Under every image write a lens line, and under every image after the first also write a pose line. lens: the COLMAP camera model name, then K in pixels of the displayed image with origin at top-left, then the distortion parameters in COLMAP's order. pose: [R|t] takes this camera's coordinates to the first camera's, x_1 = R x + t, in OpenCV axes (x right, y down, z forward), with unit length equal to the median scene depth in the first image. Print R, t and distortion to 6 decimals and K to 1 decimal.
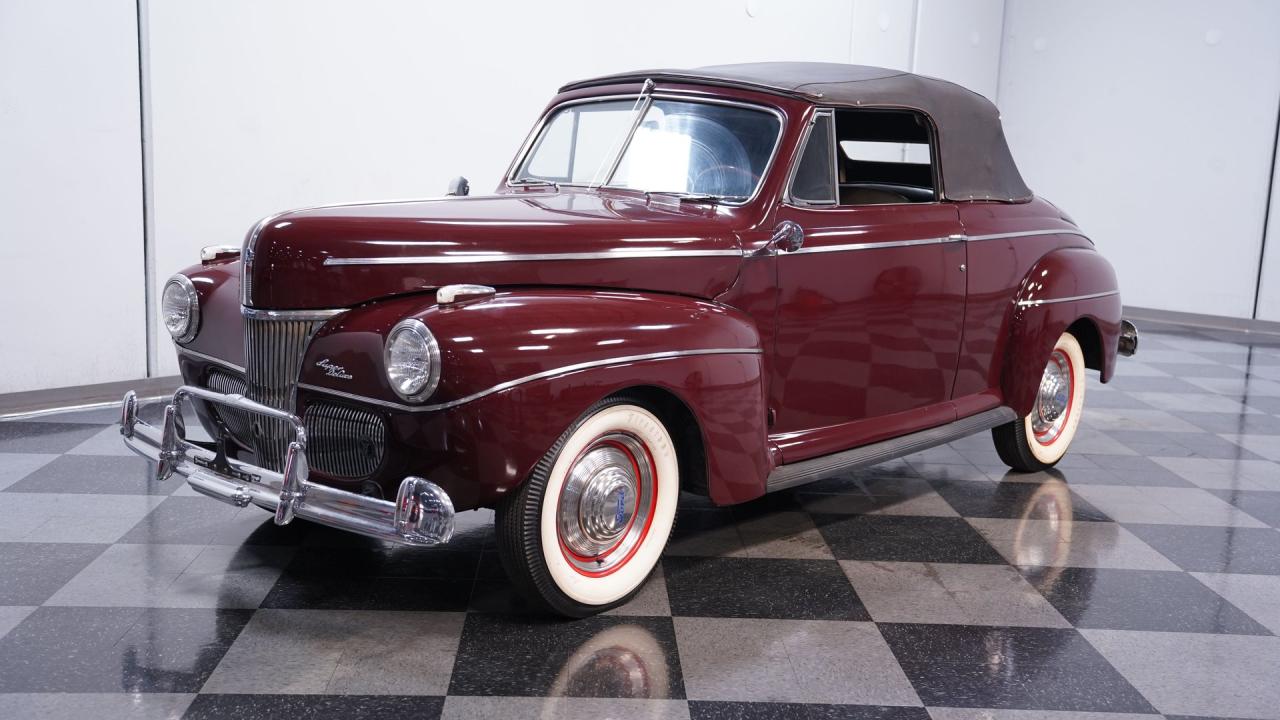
lens RADIAL K [[1381.3, 0, 614.5], [0, 1381.3, 361.9], [0, 0, 1]] dist [0.097674, 0.048416]
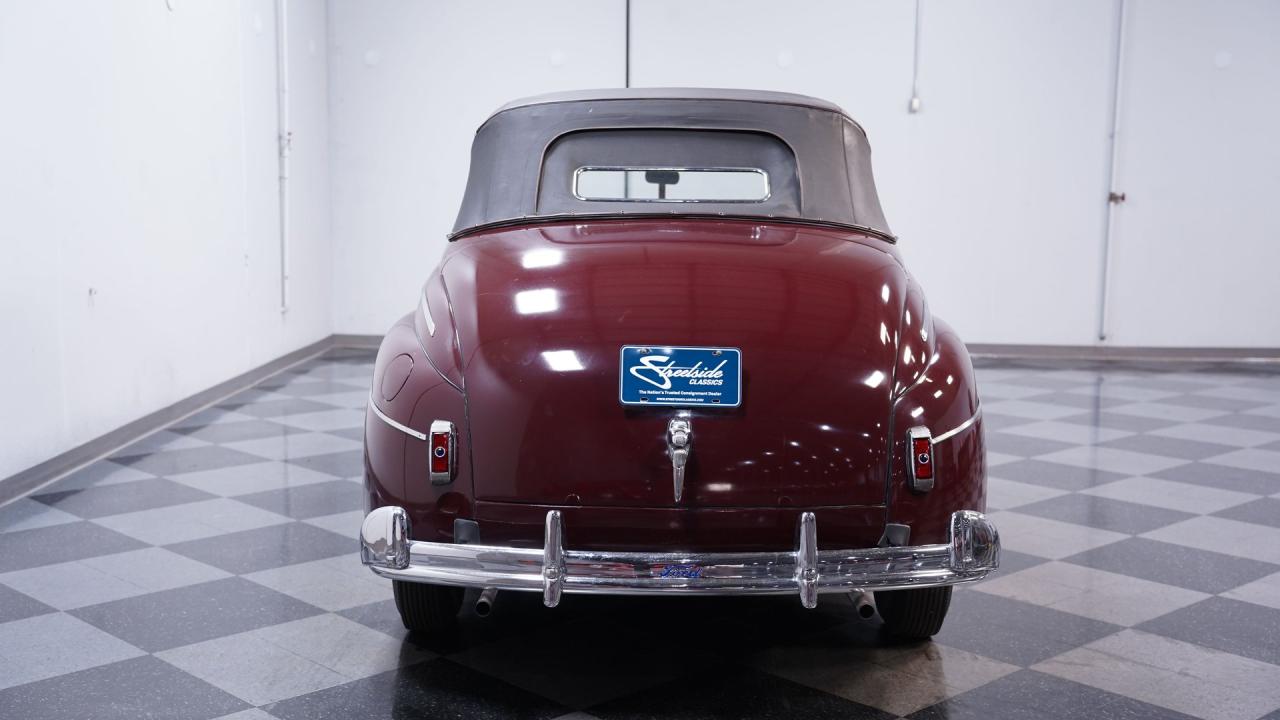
lens RADIAL K [[1432.2, 0, 640.0], [0, 1432.2, 360.0], [0, 0, 1]] dist [0.031349, 0.036600]
pose [[0.761783, -0.108555, 0.638672, -0.525537], [0.117630, 0.992651, 0.028417, -0.089328], [-0.637064, 0.053480, 0.768954, 0.449984]]
